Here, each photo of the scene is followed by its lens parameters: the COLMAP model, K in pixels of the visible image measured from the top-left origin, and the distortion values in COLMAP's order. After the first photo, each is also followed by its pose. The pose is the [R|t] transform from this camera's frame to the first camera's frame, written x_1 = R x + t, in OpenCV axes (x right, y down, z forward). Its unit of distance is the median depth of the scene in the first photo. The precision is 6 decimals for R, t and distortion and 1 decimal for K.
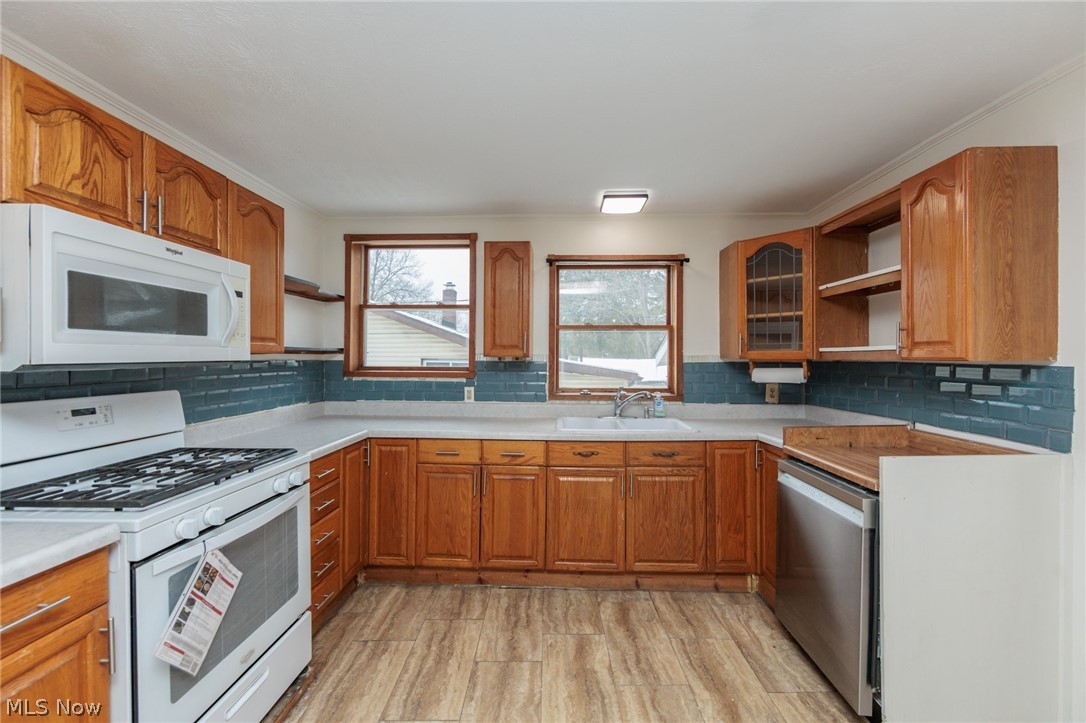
lens RADIAL K [[426.7, 0, 543.5], [0, 426.7, 356.3], [0, 0, 1]] dist [-0.004680, -0.000475]
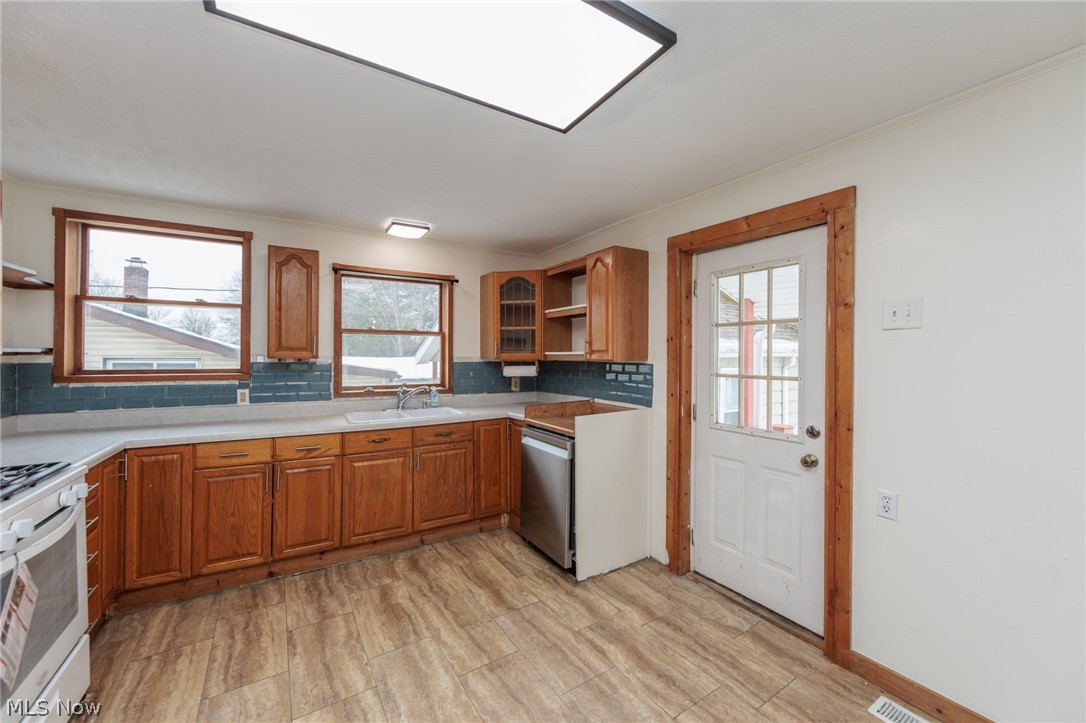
lens RADIAL K [[426.7, 0, 544.5], [0, 426.7, 355.7], [0, 0, 1]] dist [-0.004680, -0.000475]
pose [[0.837733, -0.000082, 0.546080, -0.170099], [-0.001994, 0.999993, 0.003209, -0.011681], [-0.546077, -0.003777, 0.837727, -0.251396]]
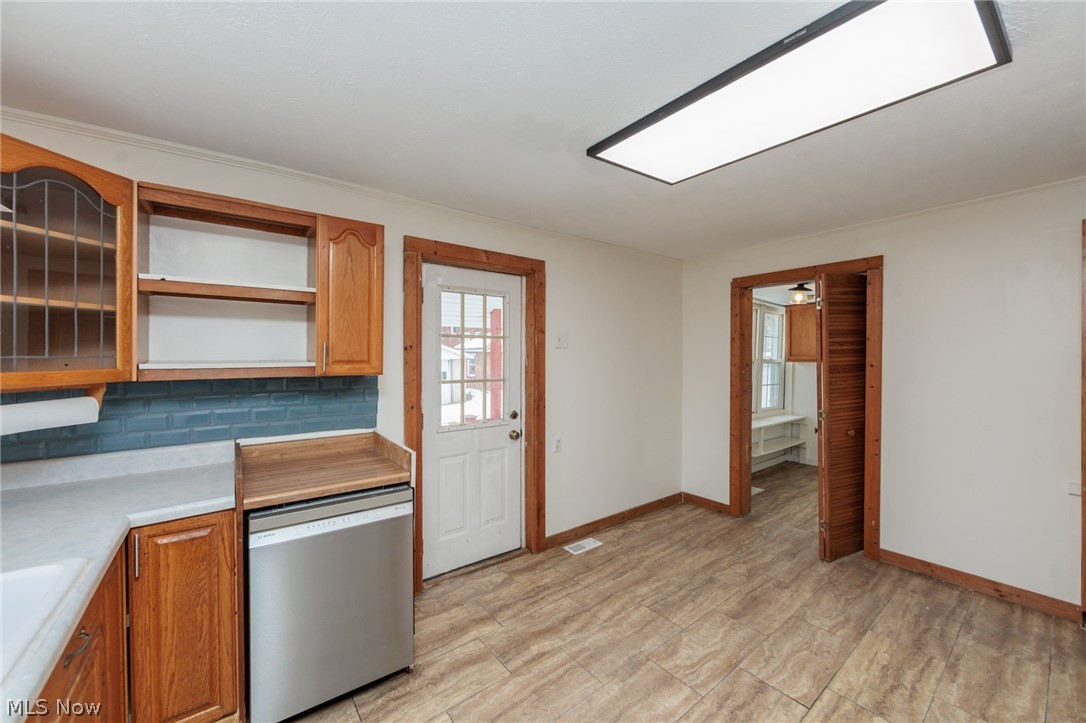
lens RADIAL K [[426.7, 0, 540.9], [0, 426.7, 359.7], [0, 0, 1]] dist [-0.004680, -0.000475]
pose [[-0.625777, -0.015271, 0.779853, -0.286331], [-0.005229, 0.999868, 0.015384, -0.040838], [-0.779985, 0.005549, -0.625774, 0.952444]]
